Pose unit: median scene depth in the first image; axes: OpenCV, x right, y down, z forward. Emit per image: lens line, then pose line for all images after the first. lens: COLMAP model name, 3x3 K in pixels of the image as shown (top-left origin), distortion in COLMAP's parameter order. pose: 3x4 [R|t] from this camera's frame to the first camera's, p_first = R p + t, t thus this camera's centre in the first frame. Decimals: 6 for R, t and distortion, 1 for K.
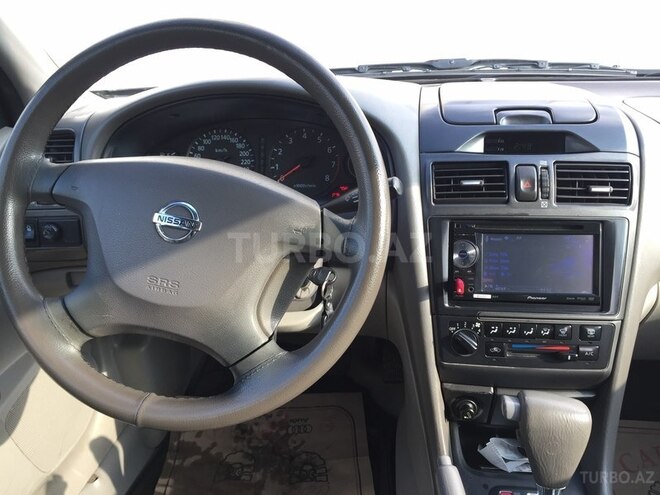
lens RADIAL K [[554.6, 0, 330.0], [0, 554.6, 247.5], [0, 0, 1]] dist [0.047529, -0.003475]
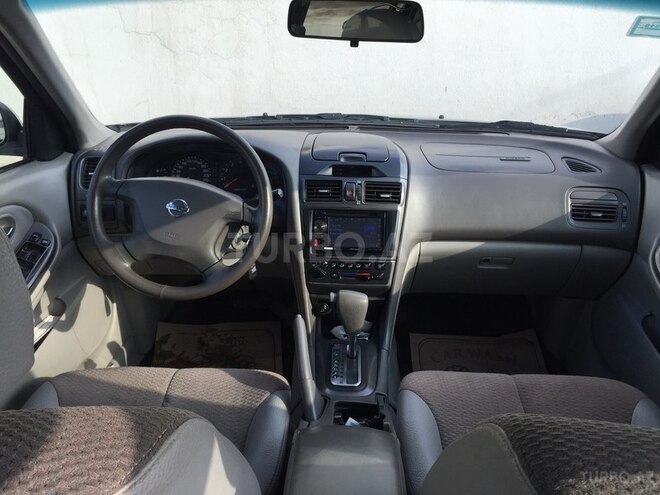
lens RADIAL K [[554.6, 0, 330.0], [0, 554.6, 247.5], [0, 0, 1]] dist [0.047529, -0.003475]
pose [[0.996506, 0.009024, 0.083030, 0.115216], [-0.010197, 0.999854, 0.013717, 0.057474], [-0.082895, -0.014516, 0.996453, -0.974560]]
